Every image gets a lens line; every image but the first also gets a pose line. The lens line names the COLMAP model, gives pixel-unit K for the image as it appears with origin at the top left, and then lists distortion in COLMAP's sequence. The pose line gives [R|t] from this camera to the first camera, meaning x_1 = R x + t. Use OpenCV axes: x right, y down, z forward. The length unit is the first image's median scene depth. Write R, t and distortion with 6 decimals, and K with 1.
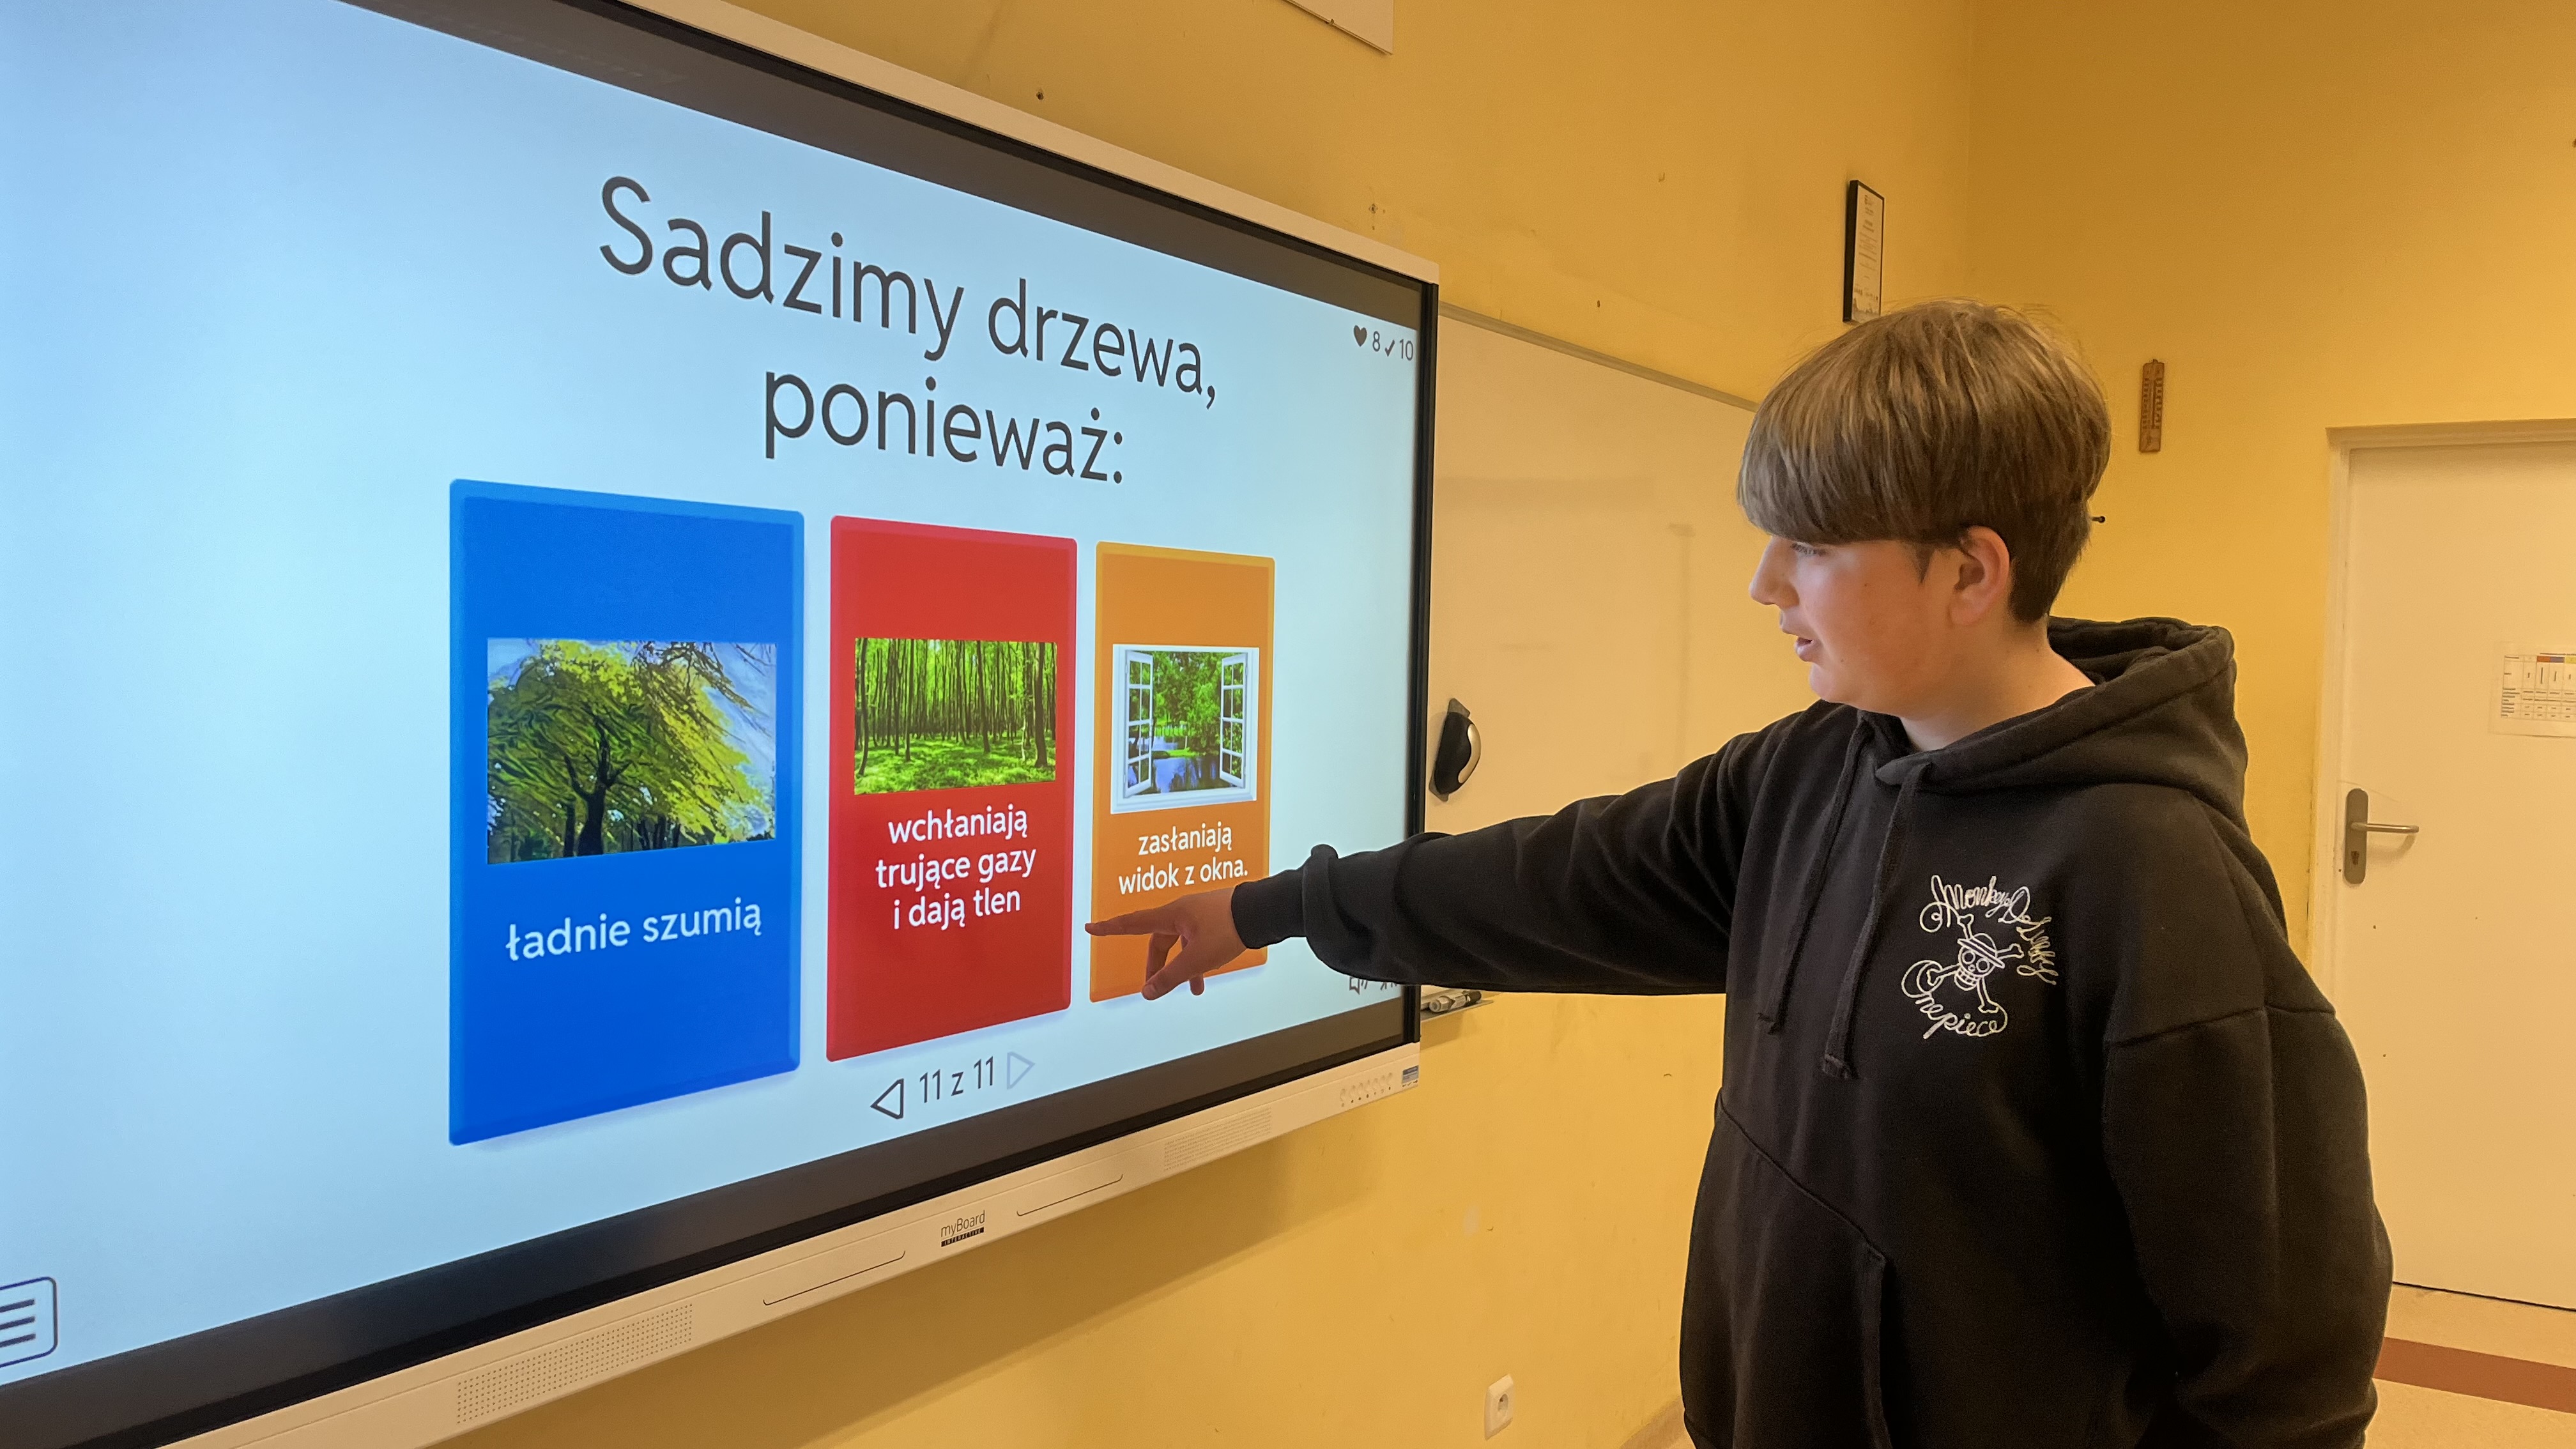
lens RADIAL K [[2052.9, 0, 1288.0], [0, 2052.9, 724.5], [0, 0, 1]] dist [0.047312, -0.098329]
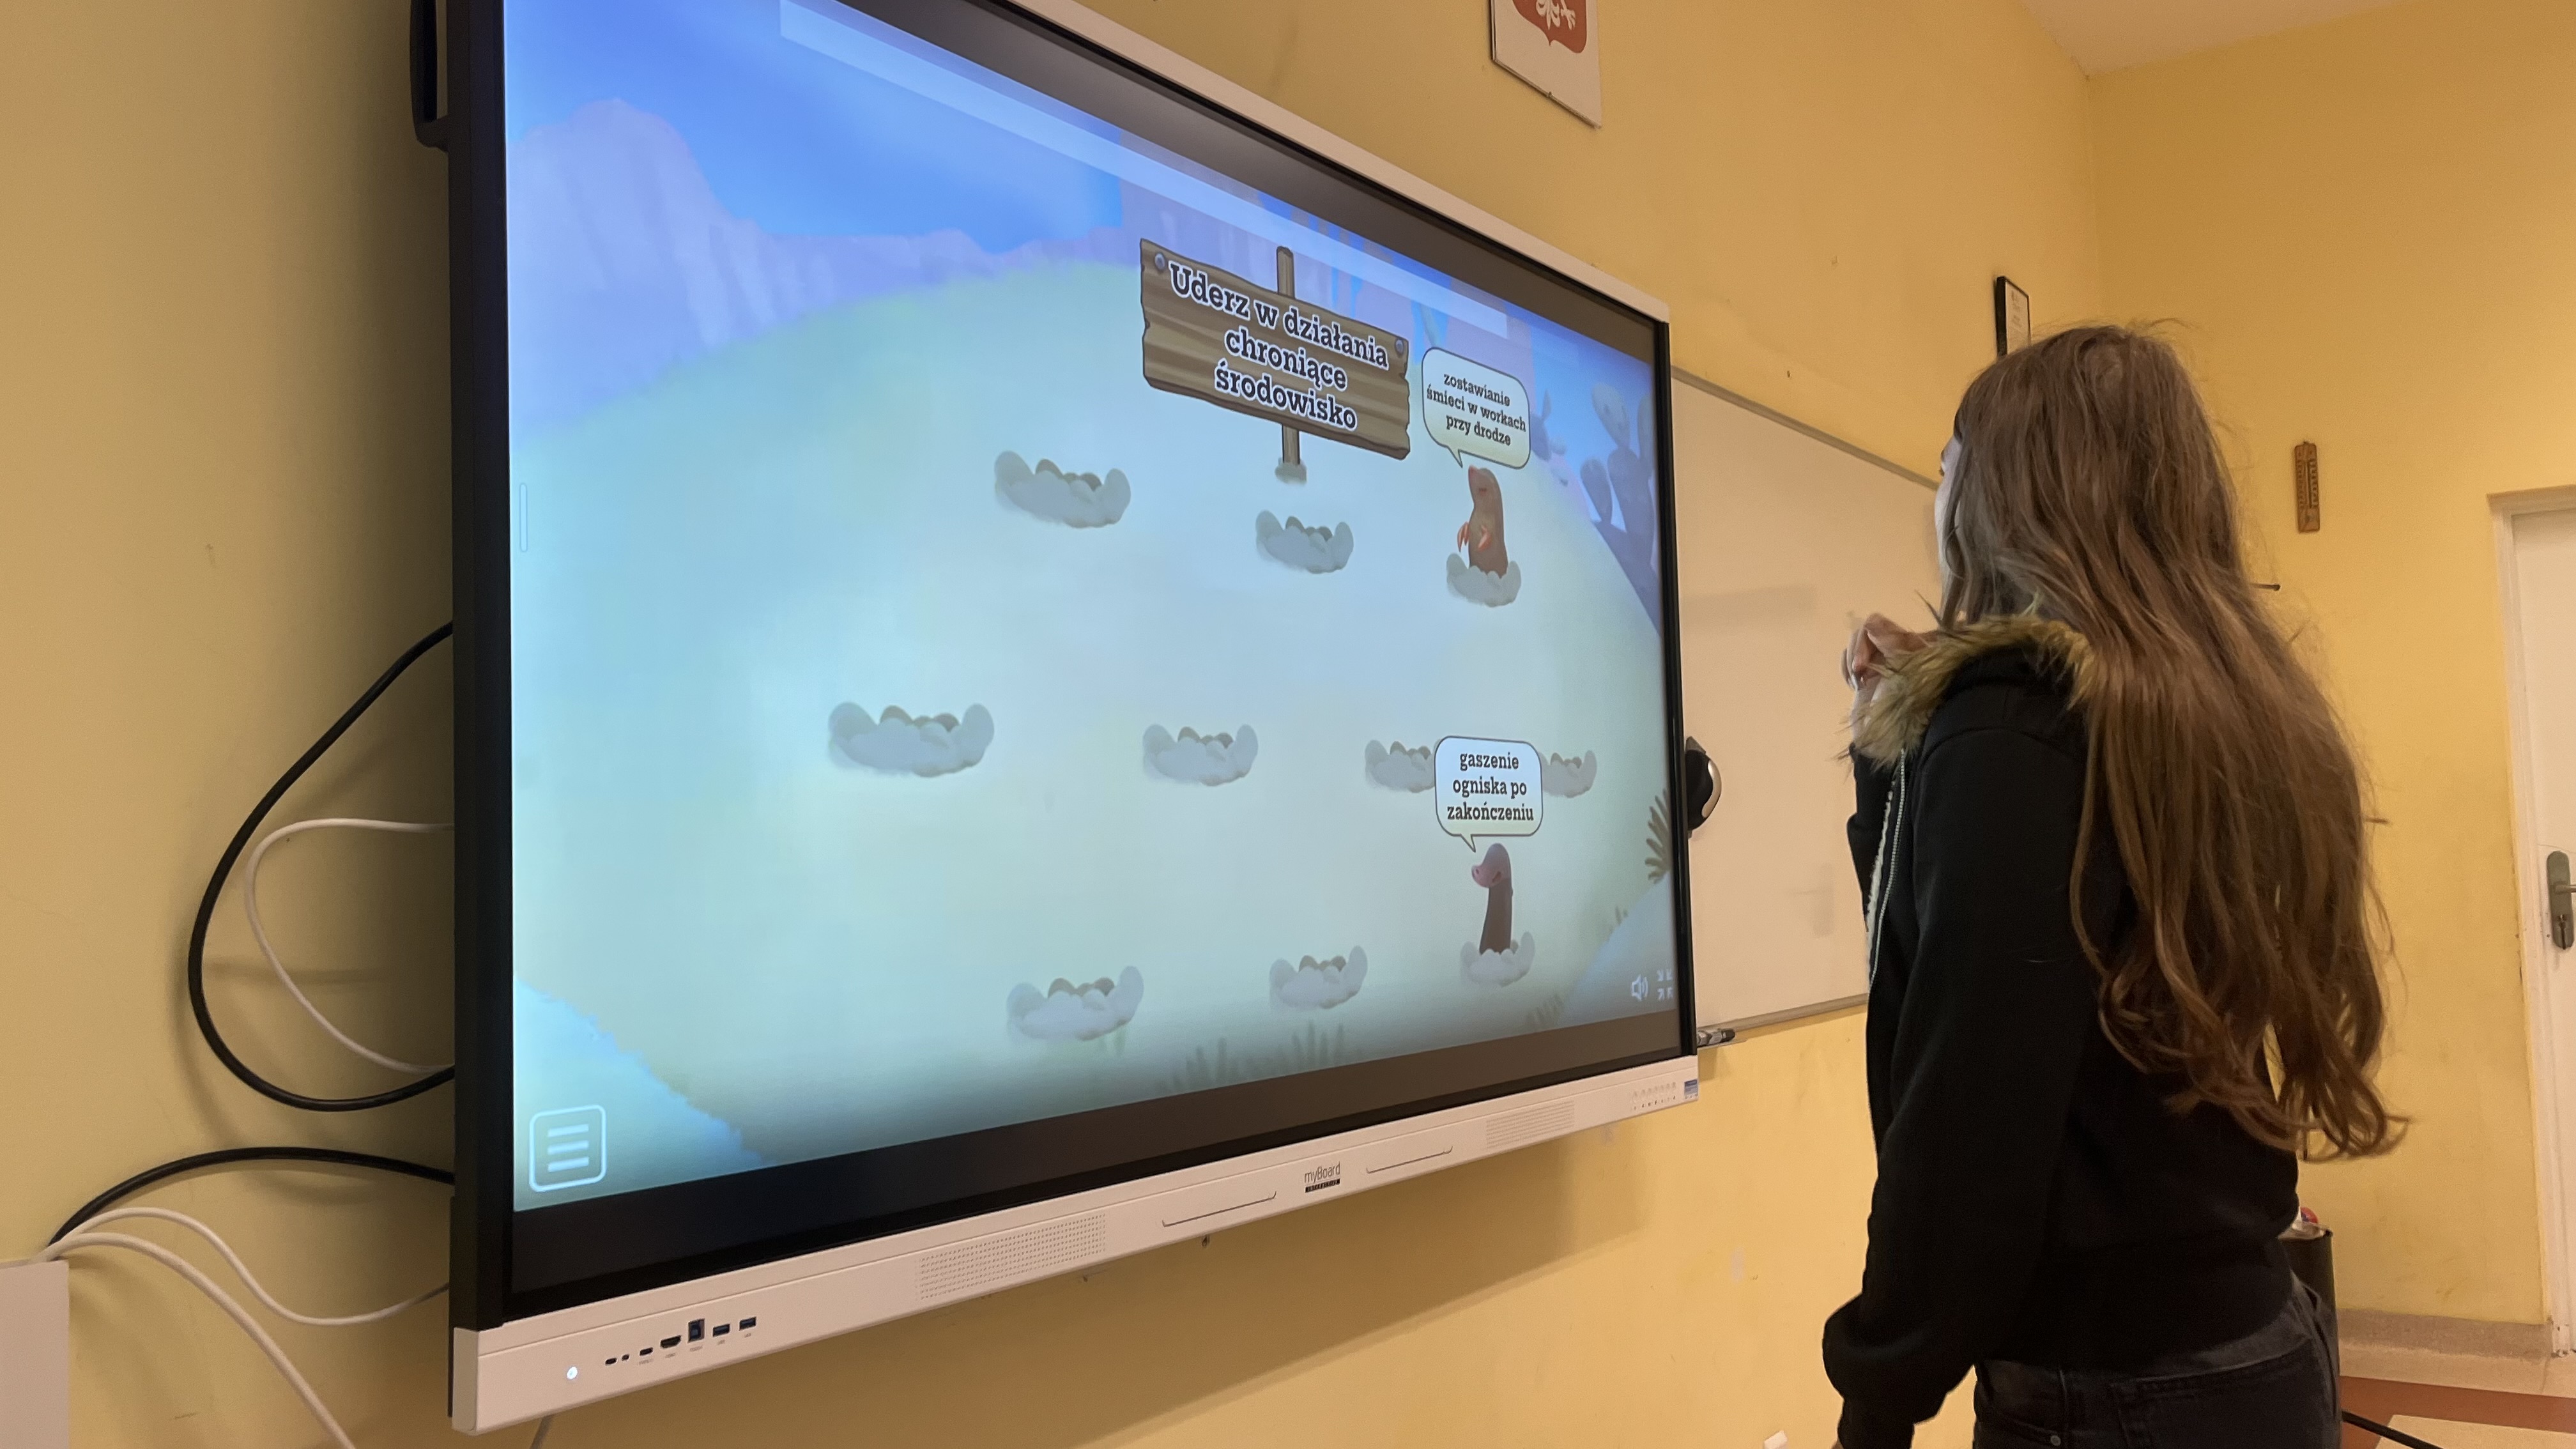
lens RADIAL K [[2052.9, 0, 1288.0], [0, 2052.9, 724.5], [0, 0, 1]] dist [0.047312, -0.098329]
pose [[0.997973, -0.050394, -0.038863, -0.080216], [0.045806, 0.992757, -0.111062, 0.086674], [0.044178, 0.109056, 0.993053, -0.028408]]
